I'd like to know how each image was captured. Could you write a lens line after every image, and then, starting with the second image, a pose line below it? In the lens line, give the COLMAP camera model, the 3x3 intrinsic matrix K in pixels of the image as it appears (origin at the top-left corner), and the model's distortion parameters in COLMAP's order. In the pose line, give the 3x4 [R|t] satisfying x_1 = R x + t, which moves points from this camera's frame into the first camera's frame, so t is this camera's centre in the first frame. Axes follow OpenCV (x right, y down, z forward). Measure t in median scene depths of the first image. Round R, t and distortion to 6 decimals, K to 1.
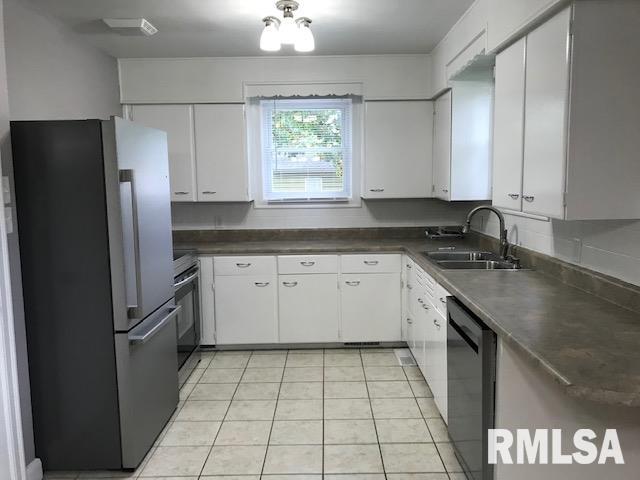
lens RADIAL K [[528.9, 0, 323.4], [0, 528.9, 241.0], [0, 0, 1]] dist [0.040205, -0.064221]
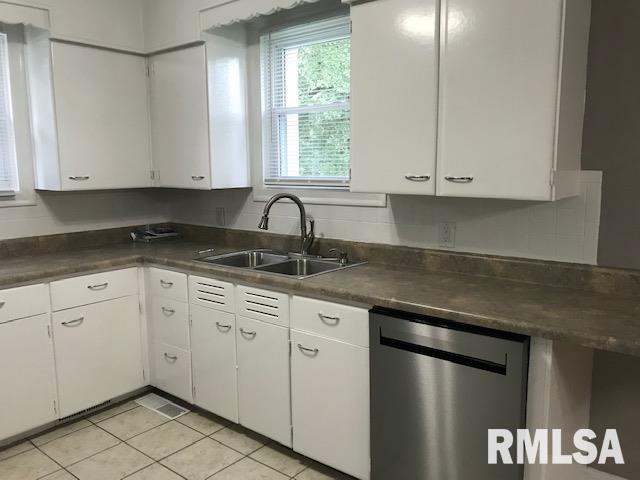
lens RADIAL K [[528.9, 0, 325.9], [0, 528.9, 241.1], [0, 0, 1]] dist [0.040205, -0.064221]
pose [[0.635512, -0.101979, 0.765327, -0.233345], [0.091270, 0.994211, 0.056689, -0.026863], [-0.766678, 0.033825, 0.641141, 0.344748]]
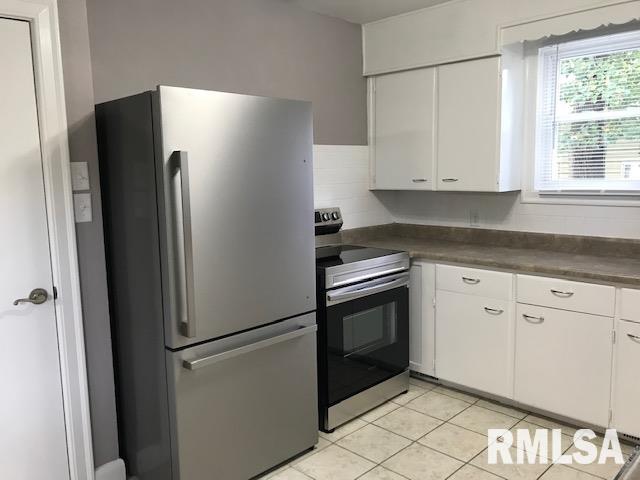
lens RADIAL K [[528.9, 0, 320.4], [0, 528.9, 237.0], [0, 0, 1]] dist [0.040205, -0.064221]
pose [[0.712284, 0.088311, -0.696314, 0.202598], [-0.072800, 0.995998, 0.051849, -0.036243], [0.698106, 0.013760, 0.715862, 0.332146]]
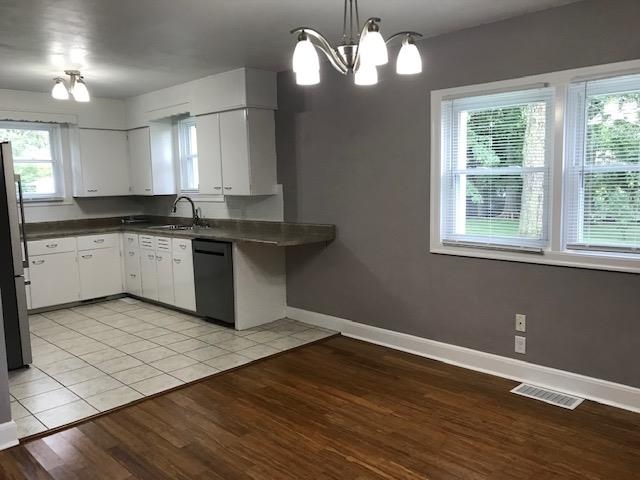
lens RADIAL K [[528.9, 0, 317.8], [0, 528.9, 235.4], [0, 0, 1]] dist [0.040205, -0.064221]
pose [[0.708108, -0.076439, 0.701955, -0.498181], [0.099361, 0.995018, 0.008120, 0.073589], [-0.699079, 0.063998, 0.712175, -0.441211]]
